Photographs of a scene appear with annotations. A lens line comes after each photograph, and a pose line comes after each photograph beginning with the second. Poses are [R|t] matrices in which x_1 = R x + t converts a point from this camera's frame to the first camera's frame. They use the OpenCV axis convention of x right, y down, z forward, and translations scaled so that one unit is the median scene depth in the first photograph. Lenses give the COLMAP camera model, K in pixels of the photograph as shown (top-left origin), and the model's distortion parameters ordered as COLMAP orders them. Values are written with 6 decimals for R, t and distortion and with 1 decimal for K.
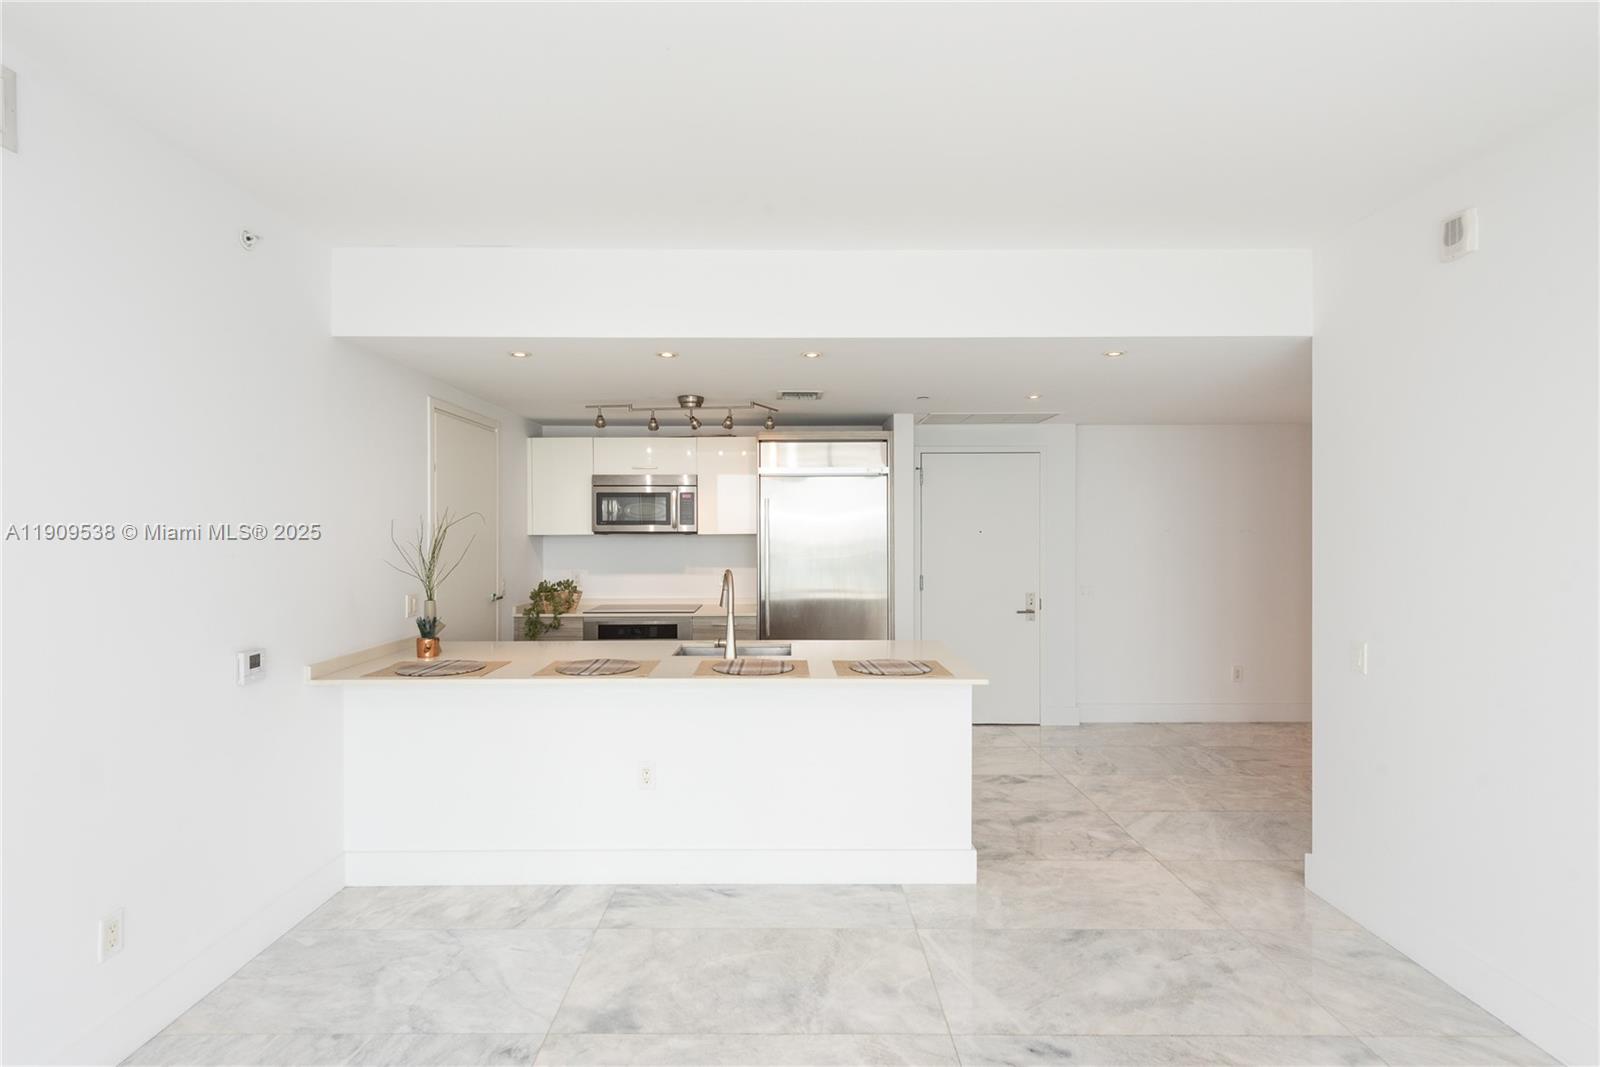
lens RADIAL K [[746.6, 0, 775.3], [0, 746.6, 534.3], [0, 0, 1]] dist [0.010605, -0.004971]
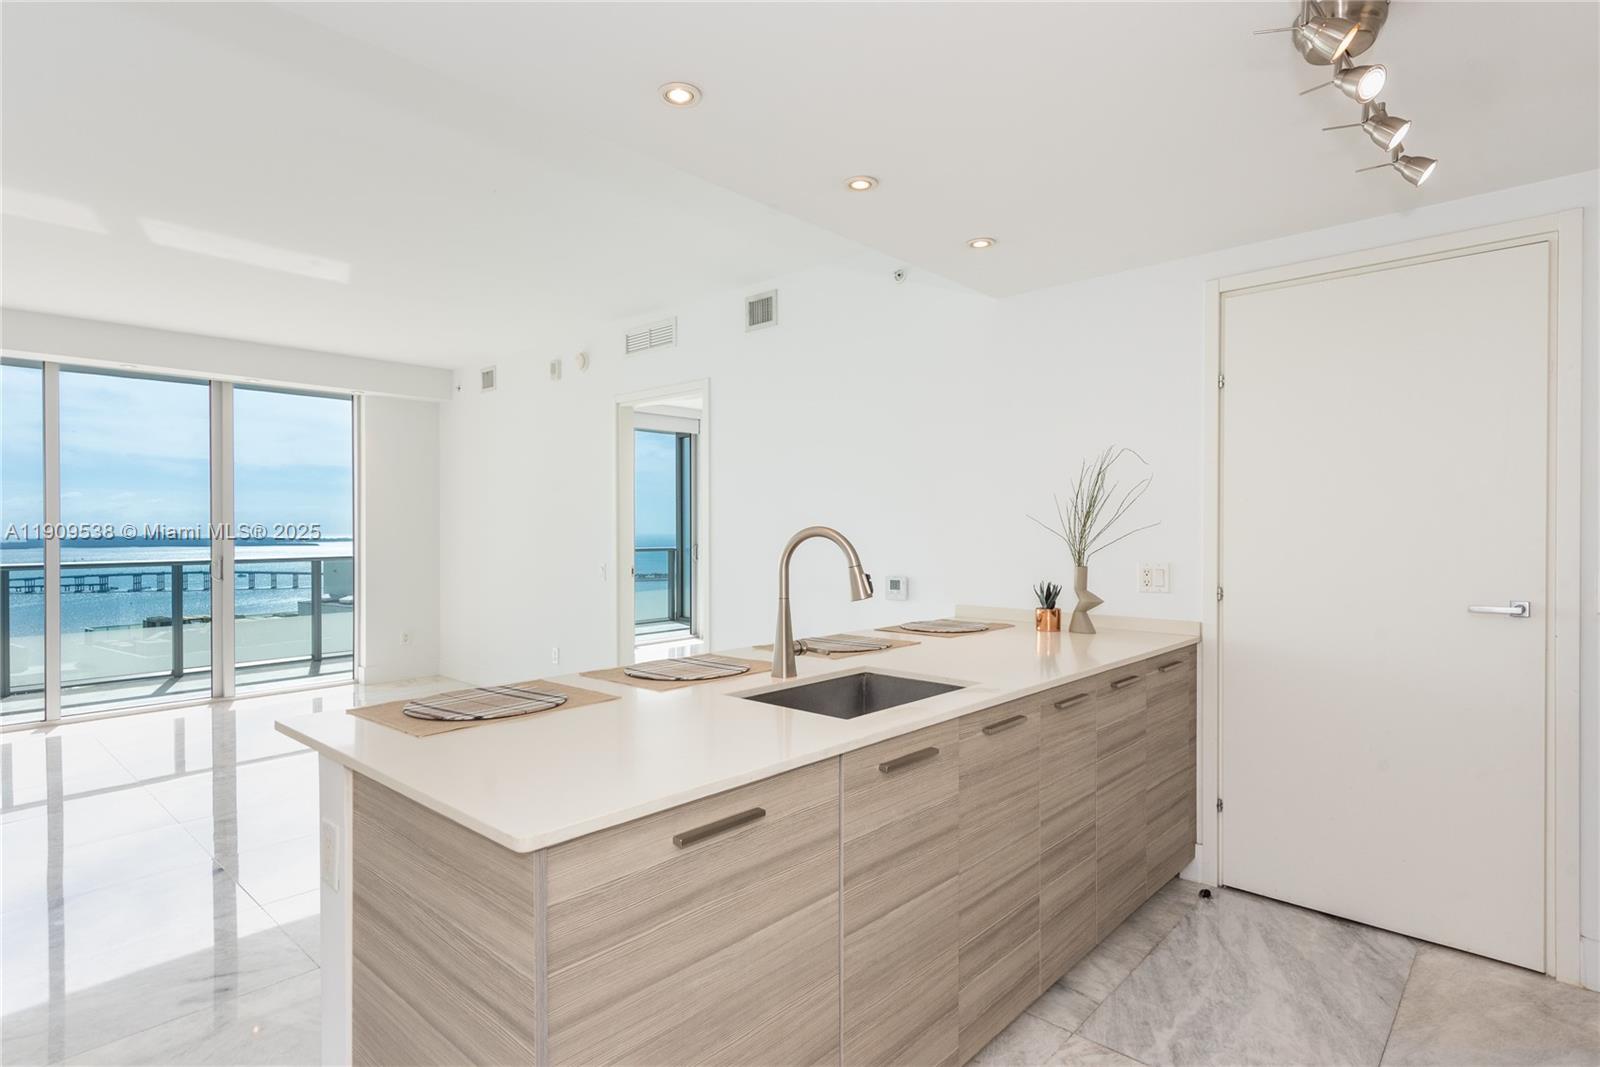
lens RADIAL K [[825.4, 0, 793.6], [0, 825.4, 533.9], [0, 0, 1]] dist [0.017476, -0.006871]
pose [[-0.667884, 0.006179, -0.744239, 0.346861], [-0.001298, 0.999954, 0.009467, 0.040088], [0.744264, 0.007289, -0.667846, 1.185472]]
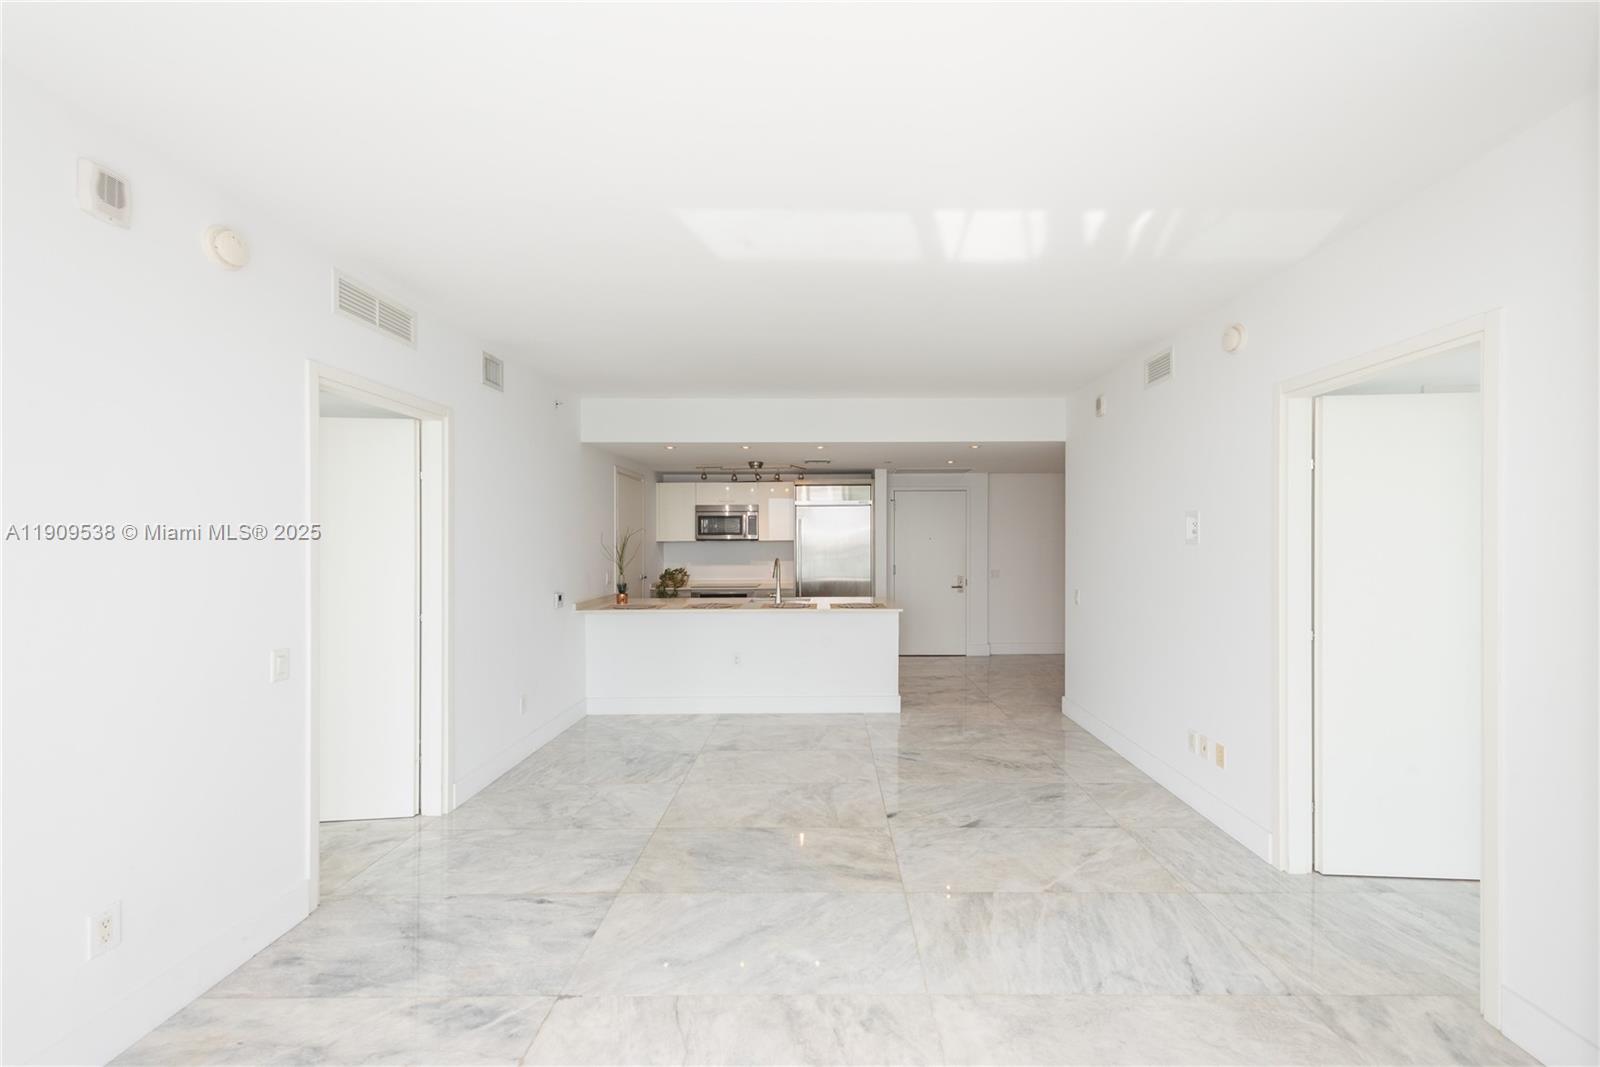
lens RADIAL K [[642.2, 0, 813.8], [0, 642.2, 526.6], [0, 0, 1]] dist [0.014838, -0.004594]
pose [[0.999984, -0.002525, -0.005148, 0.034661], [0.002393, 0.999672, -0.025513, 0.007015], [0.005210, 0.025500, 0.999661, -0.565156]]
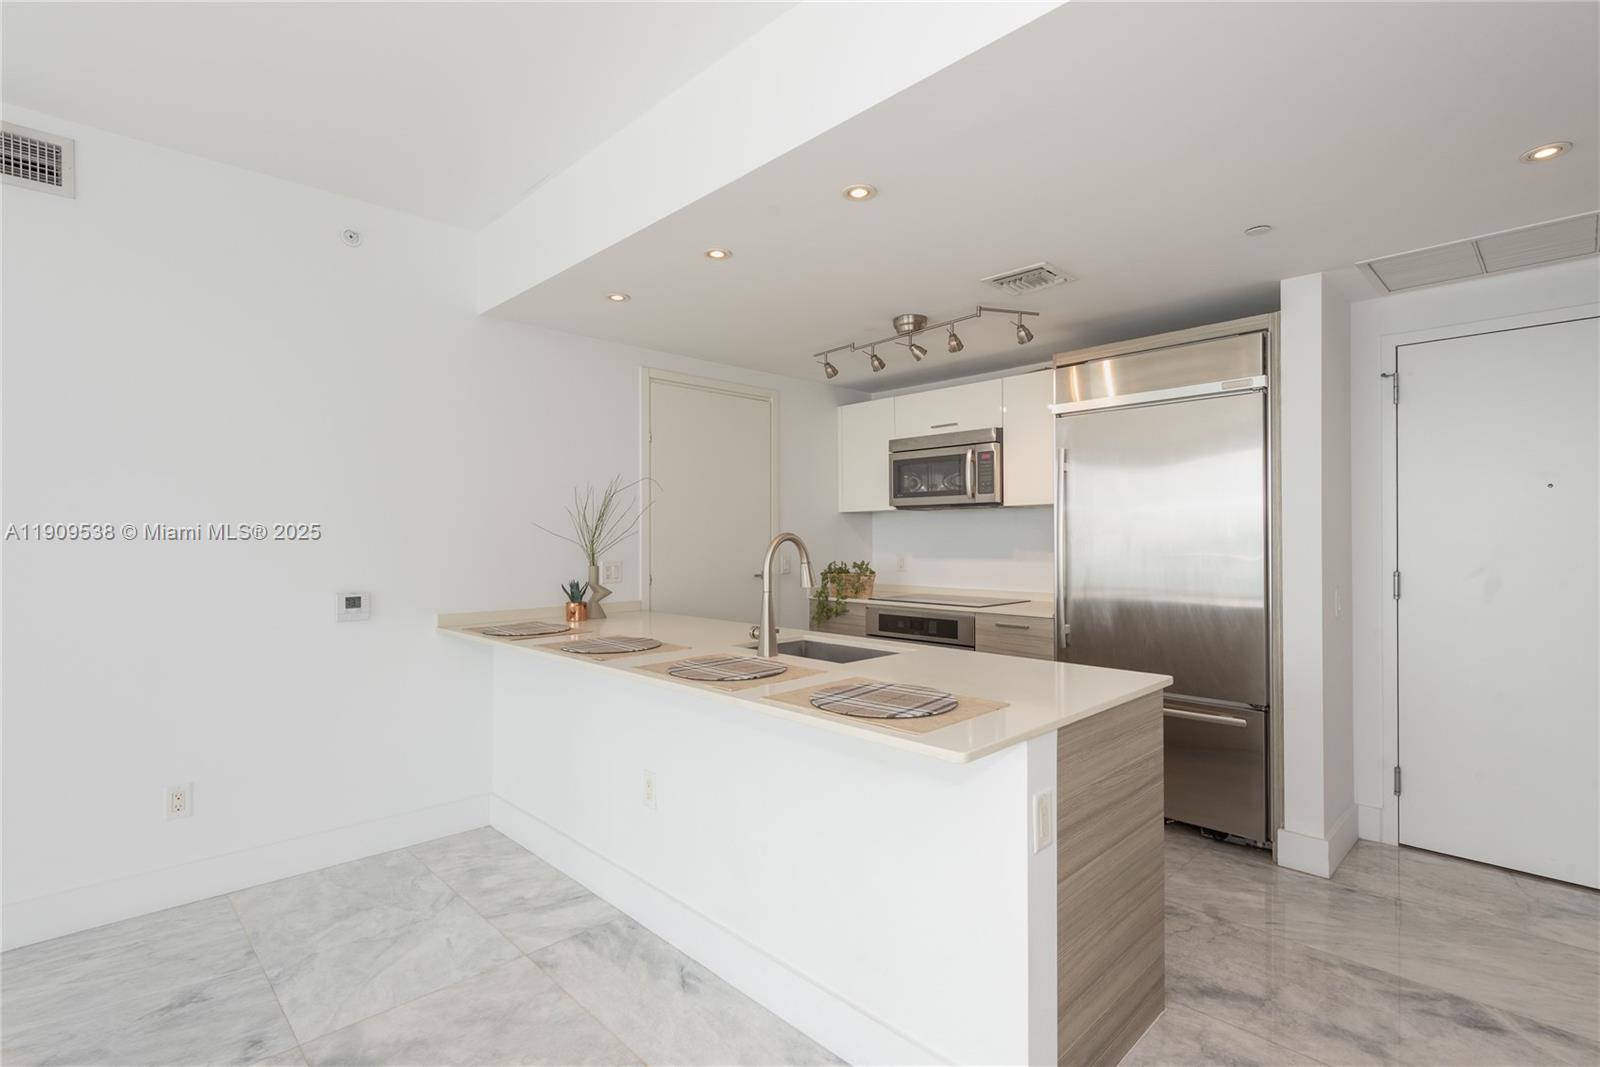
lens RADIAL K [[746.6, 0, 802.4], [0, 746.6, 535.5], [0, 0, 1]] dist [0.010605, -0.004971]
pose [[0.707427, -0.001948, -0.706784, 0.384593], [-0.001641, 0.999989, -0.004399, 0.045188], [0.706784, 0.004272, 0.707416, 0.428684]]
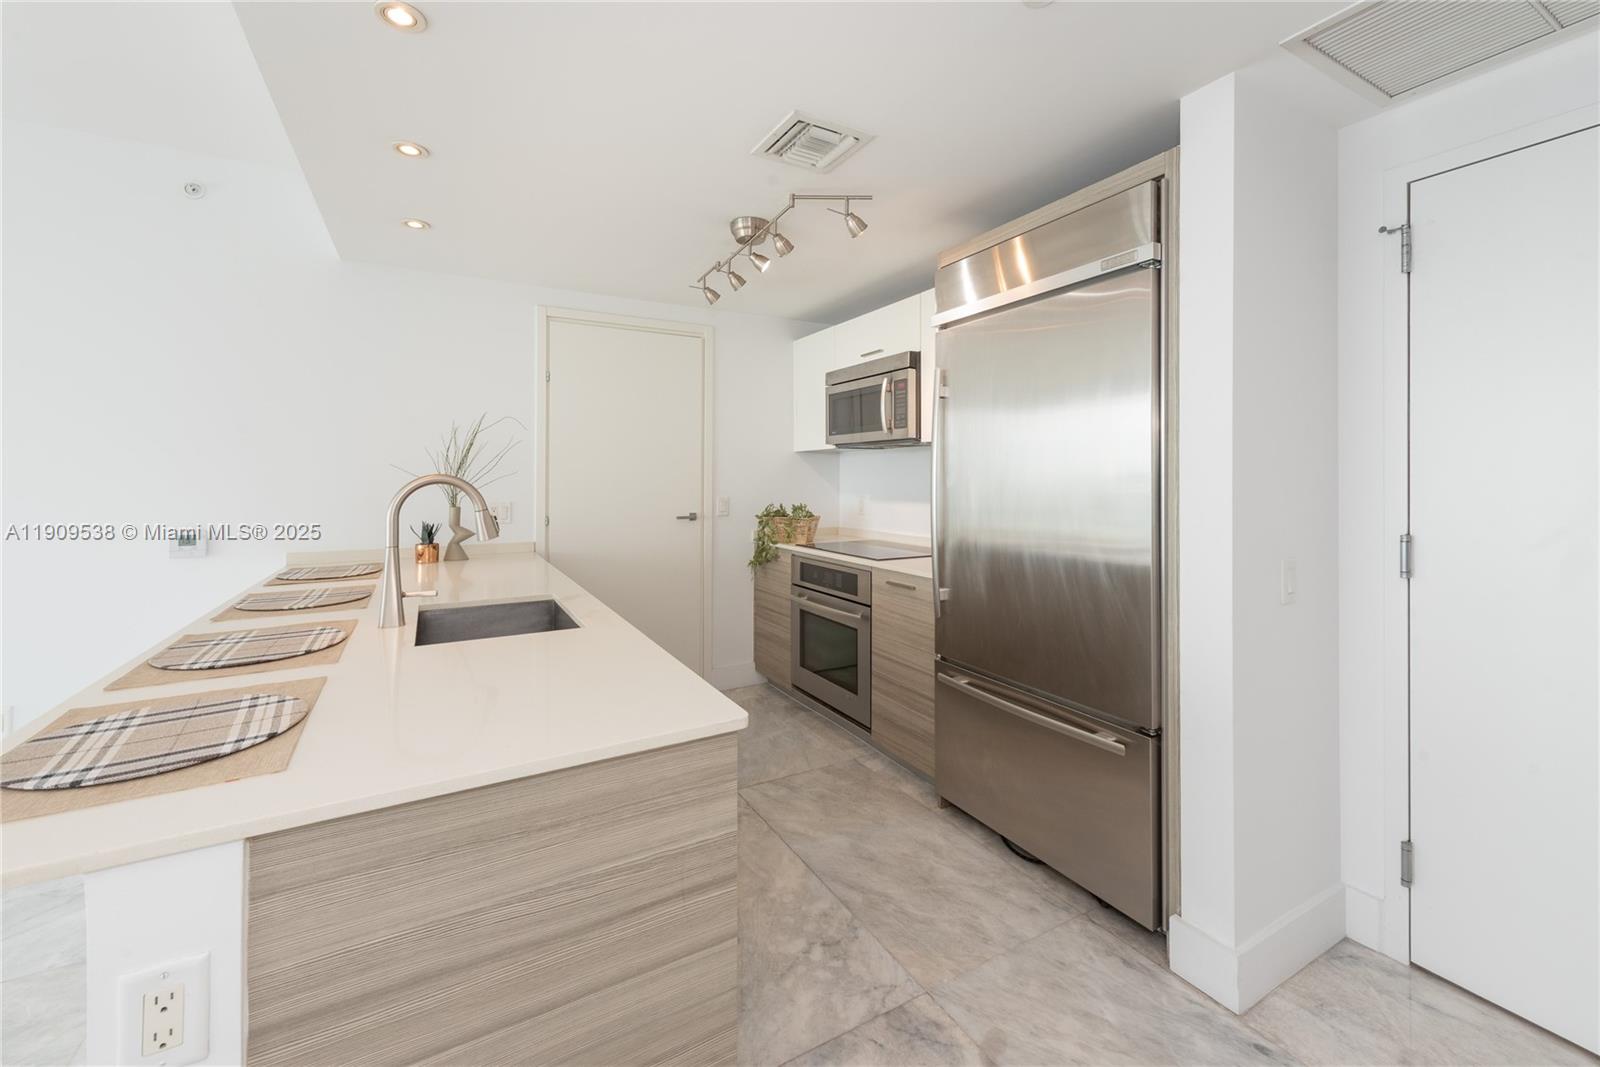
lens RADIAL K [[642.2, 0, 802.6], [0, 642.2, 476.0], [0, 0, 1]] dist [0.014838, -0.004594]
pose [[0.503126, 0.000161, -0.864213, 0.439584], [-0.004198, 0.999989, -0.002258, 0.041522], [0.864203, 0.004764, 0.503120, 0.844630]]
